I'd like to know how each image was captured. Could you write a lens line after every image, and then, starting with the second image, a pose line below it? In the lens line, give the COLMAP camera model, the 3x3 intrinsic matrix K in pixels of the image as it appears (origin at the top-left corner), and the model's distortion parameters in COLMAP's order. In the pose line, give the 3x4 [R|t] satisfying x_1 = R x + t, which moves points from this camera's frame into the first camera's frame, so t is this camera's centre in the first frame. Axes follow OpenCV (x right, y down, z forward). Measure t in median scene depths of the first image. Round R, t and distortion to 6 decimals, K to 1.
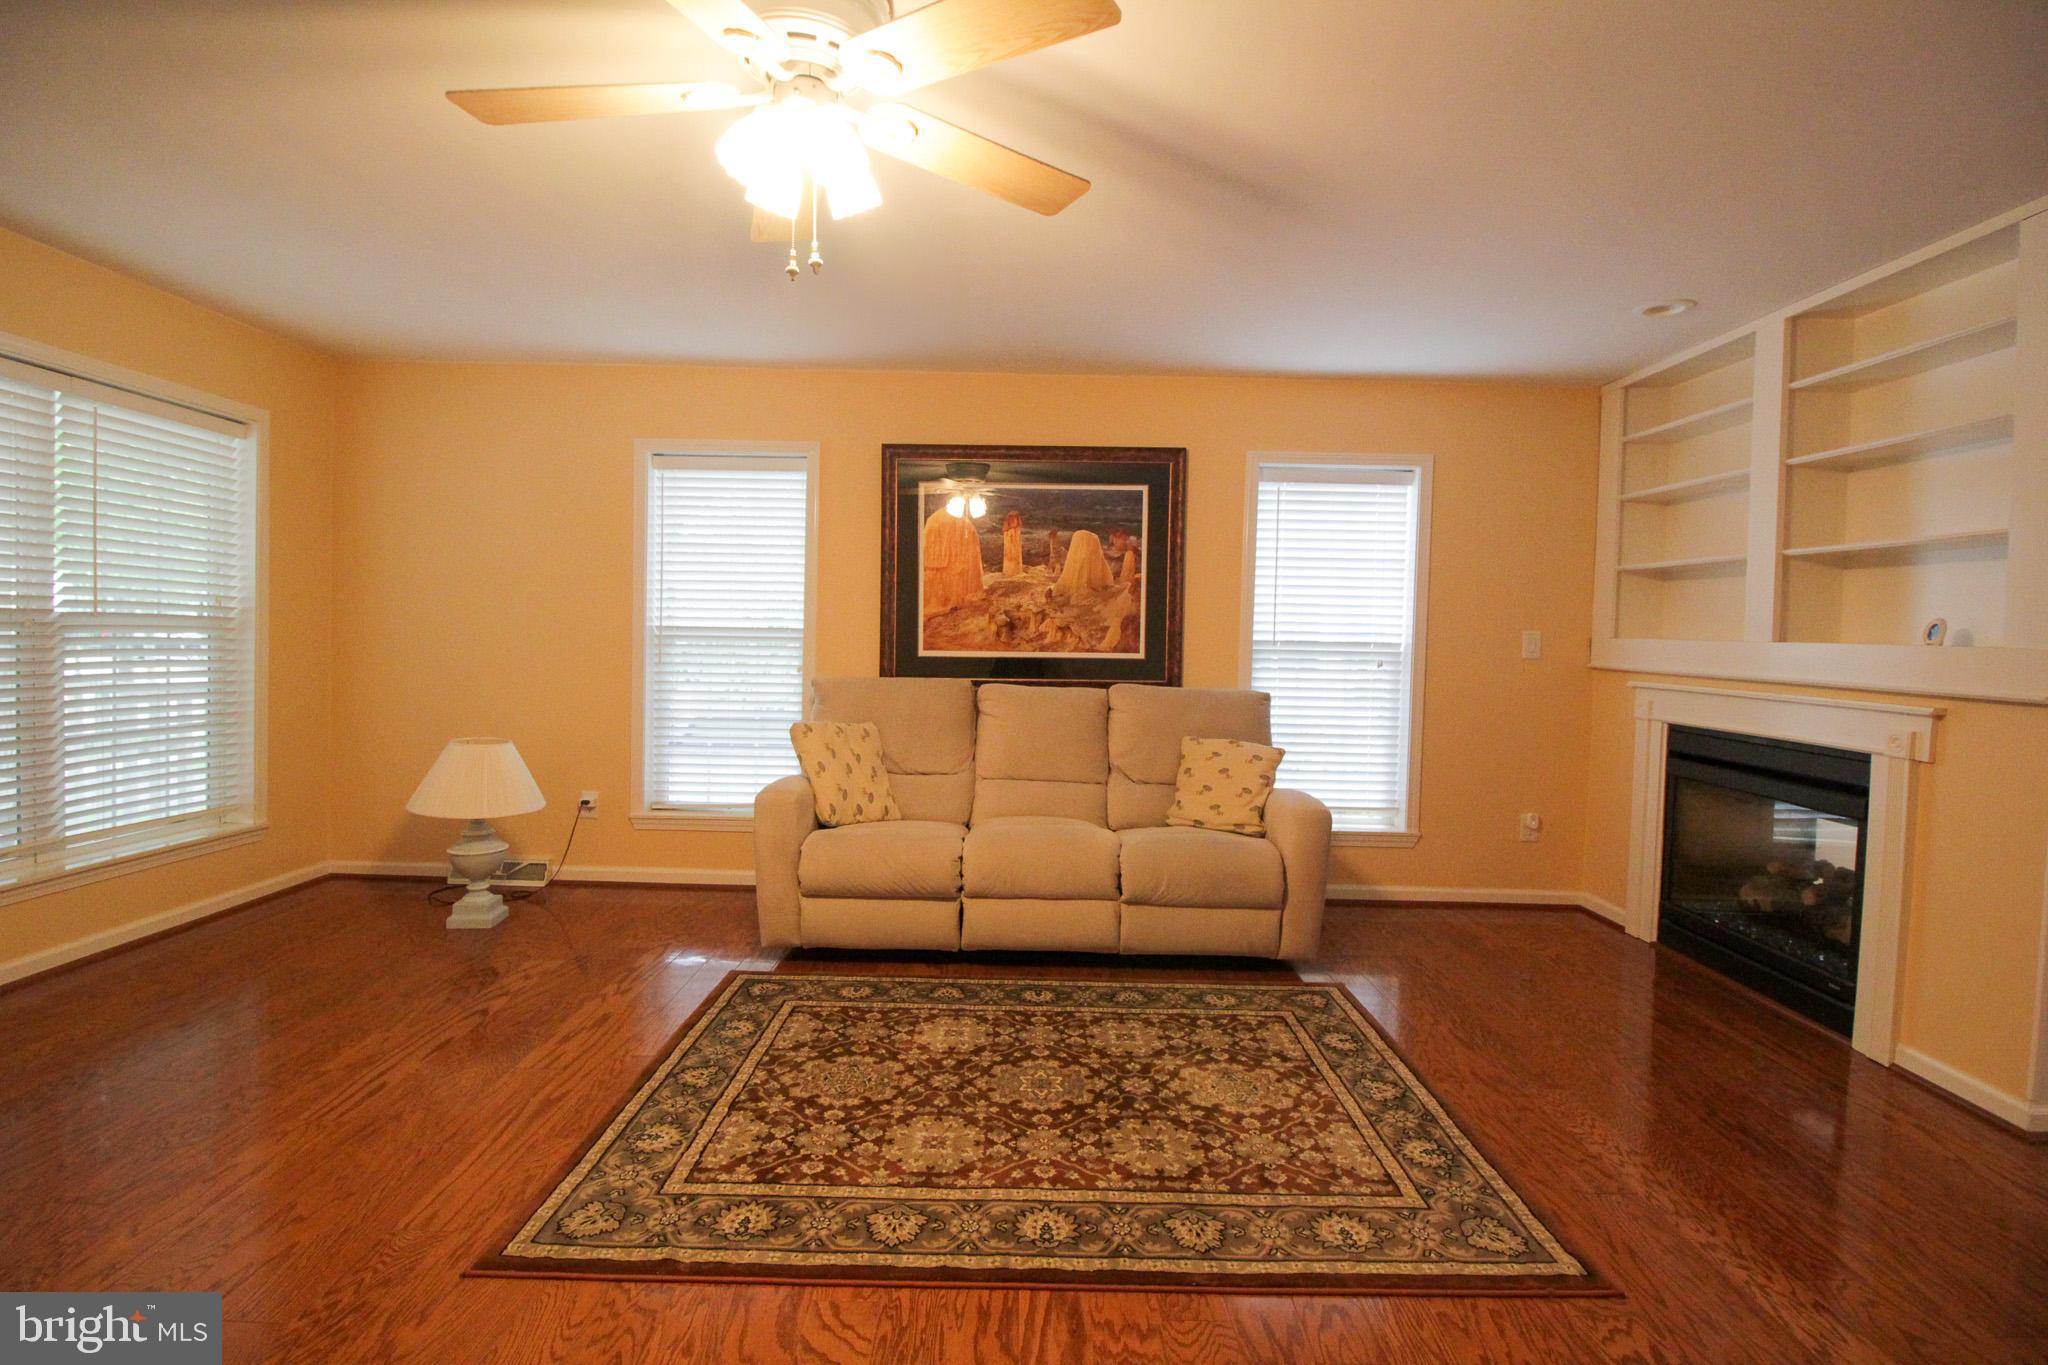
lens RADIAL K [[957.2, 0, 1026.6], [0, 957.2, 673.5], [0, 0, 1]] dist [-0.009701, -0.001212]
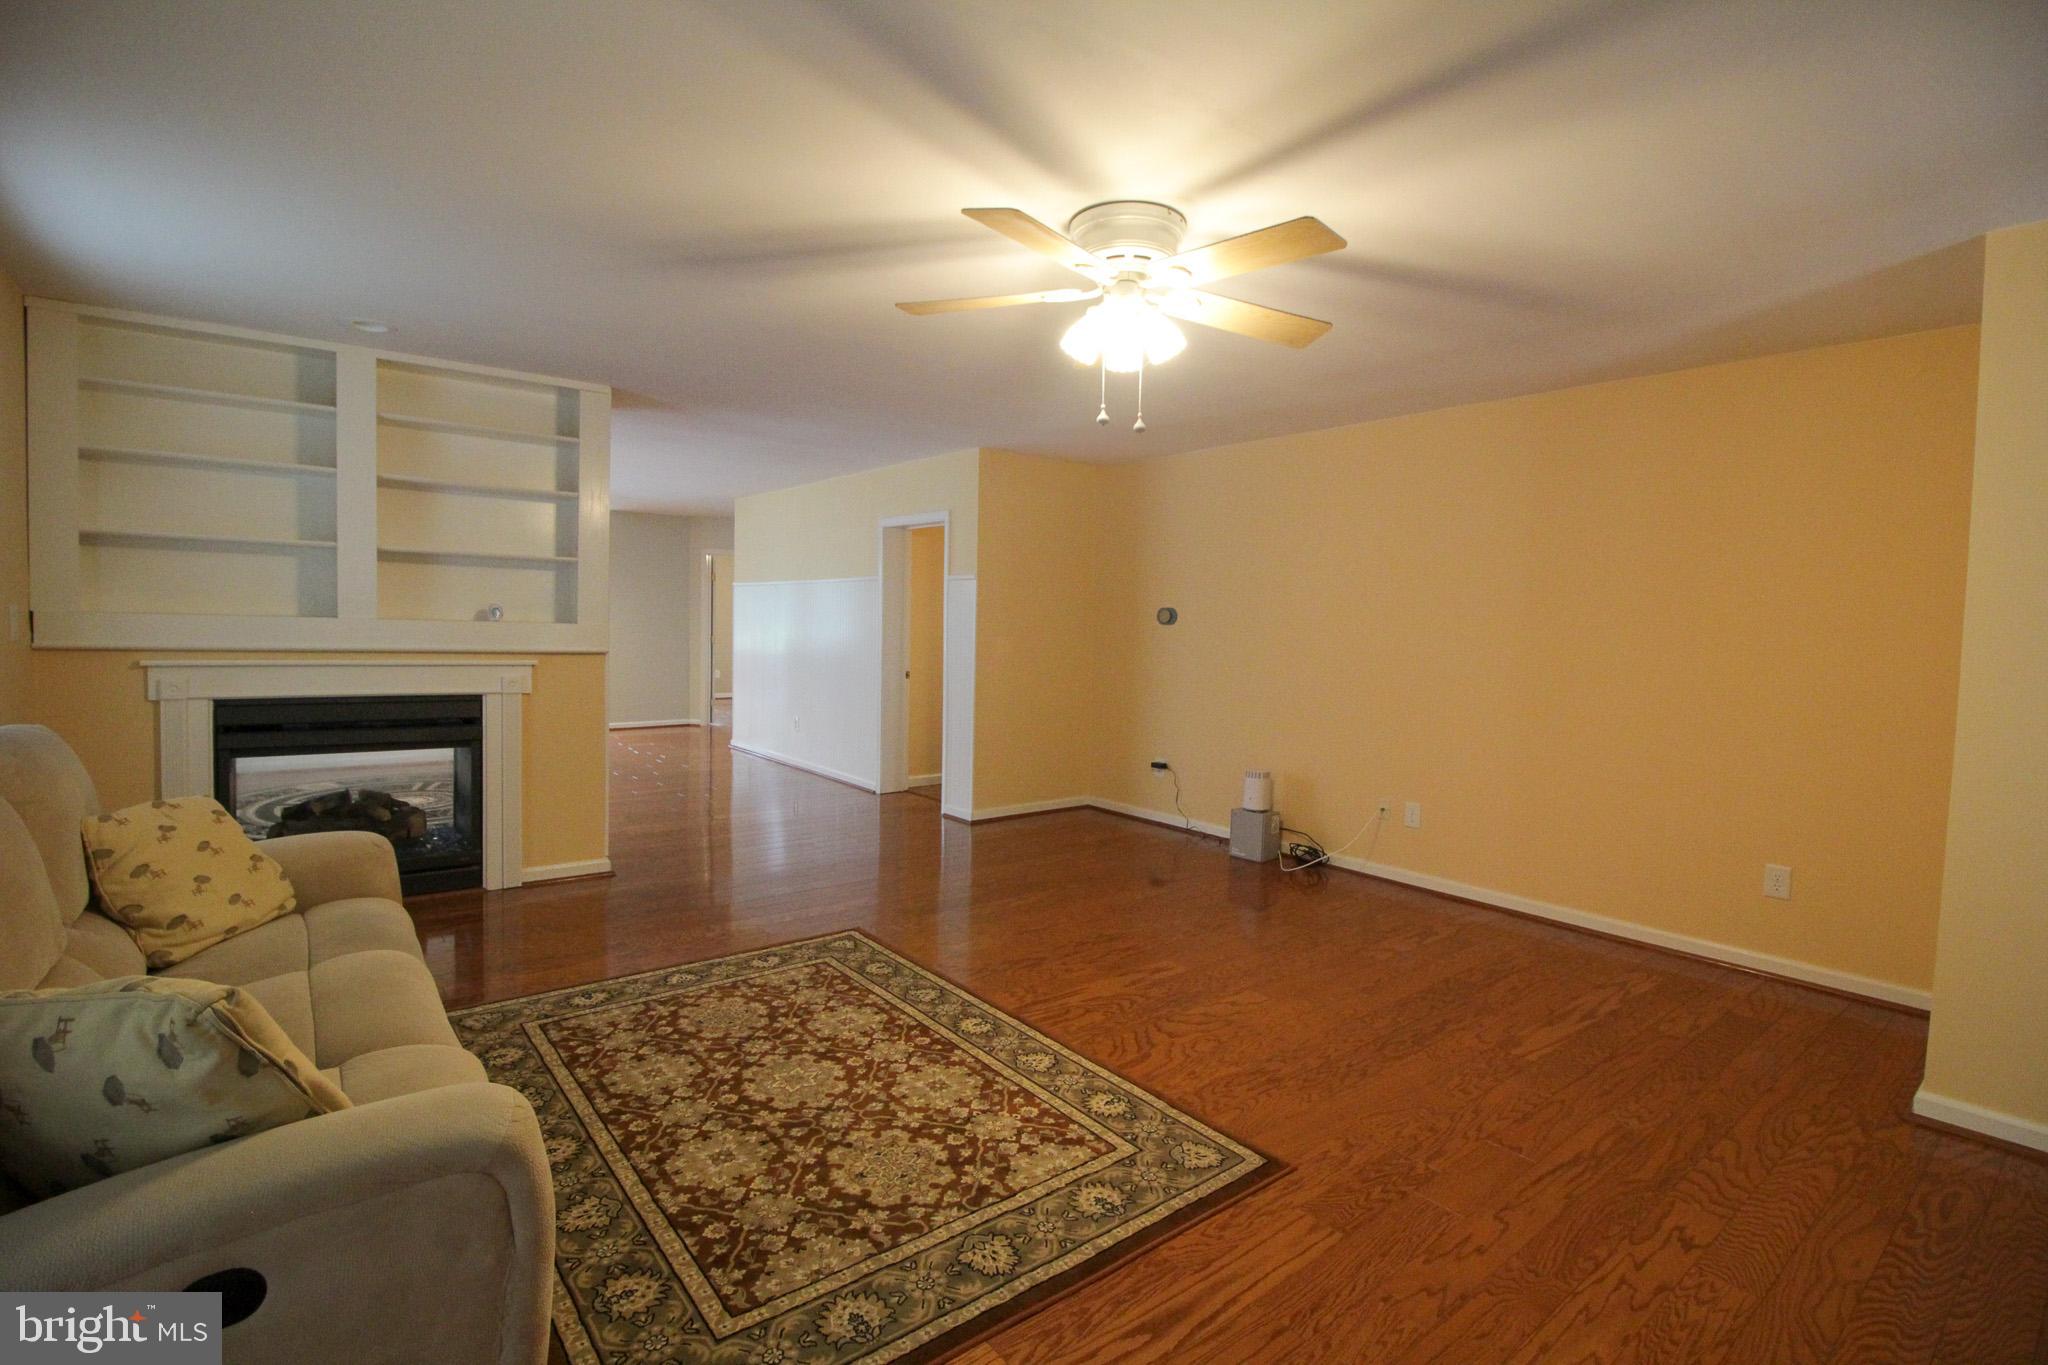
lens RADIAL K [[957.2, 0, 1024.1], [0, 957.2, 680.5], [0, 0, 1]] dist [-0.009701, -0.001212]
pose [[-0.623836, -0.086883, 0.776711, -0.929268], [-0.006295, 0.994328, 0.106171, -0.117806], [-0.781530, 0.061344, -0.620845, 1.451716]]
